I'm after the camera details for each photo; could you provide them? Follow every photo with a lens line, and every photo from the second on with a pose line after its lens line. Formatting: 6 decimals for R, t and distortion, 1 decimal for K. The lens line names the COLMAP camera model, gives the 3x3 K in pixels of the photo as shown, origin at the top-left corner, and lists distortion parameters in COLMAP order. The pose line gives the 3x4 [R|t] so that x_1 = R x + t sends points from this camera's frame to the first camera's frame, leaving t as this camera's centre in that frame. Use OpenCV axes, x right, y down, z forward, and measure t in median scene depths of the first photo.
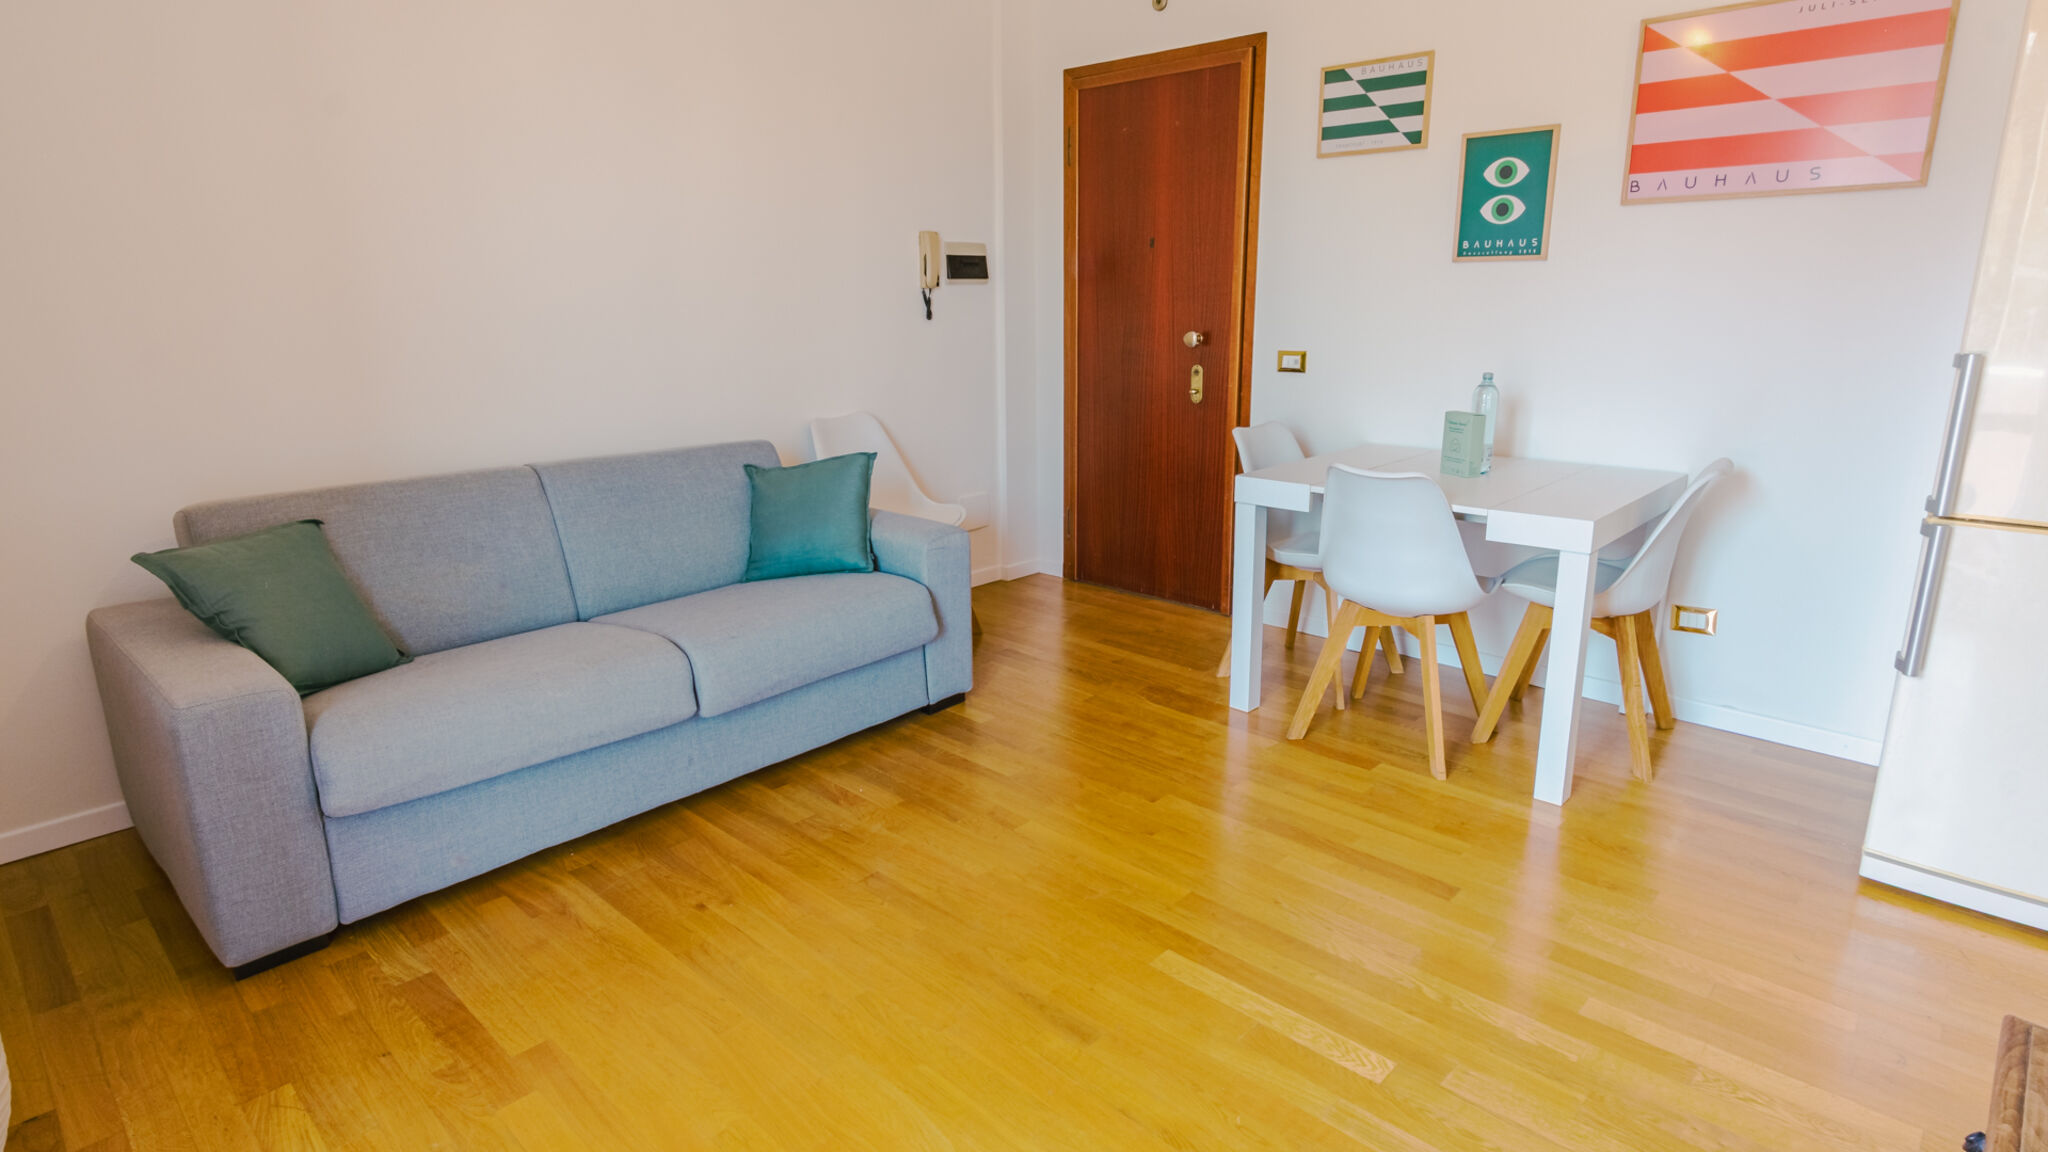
lens RADIAL K [[1077.8, 0, 1028.8], [0, 1077.8, 578.9], [0, 0, 1]] dist [0.004032, 0.000397]
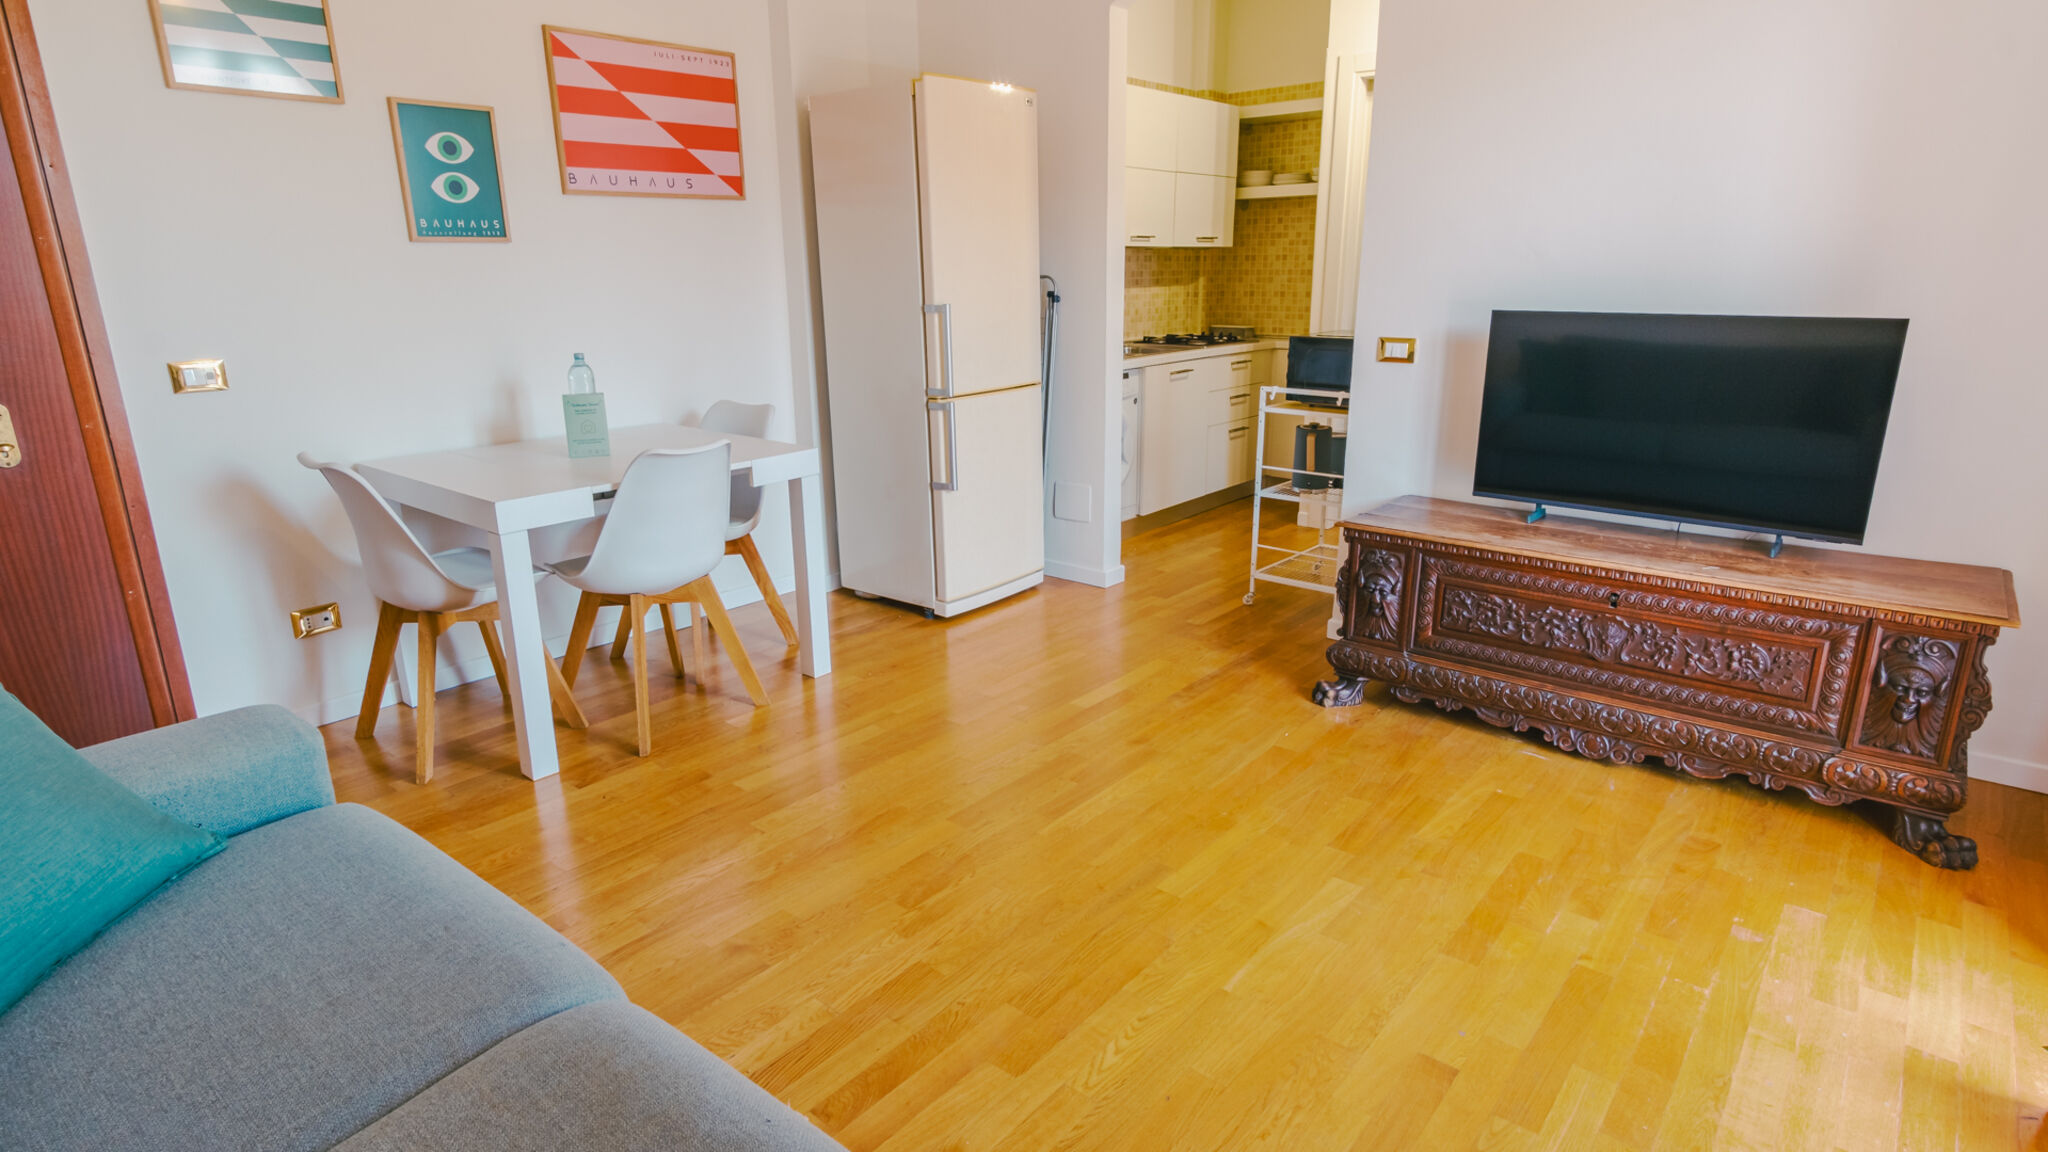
lens RADIAL K [[1077.8, 0, 1020.6], [0, 1077.8, 573.0], [0, 0, 1]] dist [0.004032, 0.000397]
pose [[-0.055635, -0.264351, 0.962820, -0.606350], [0.272941, 0.923557, 0.269342, -0.154411], [-0.960421, 0.277778, 0.020770, 0.616652]]
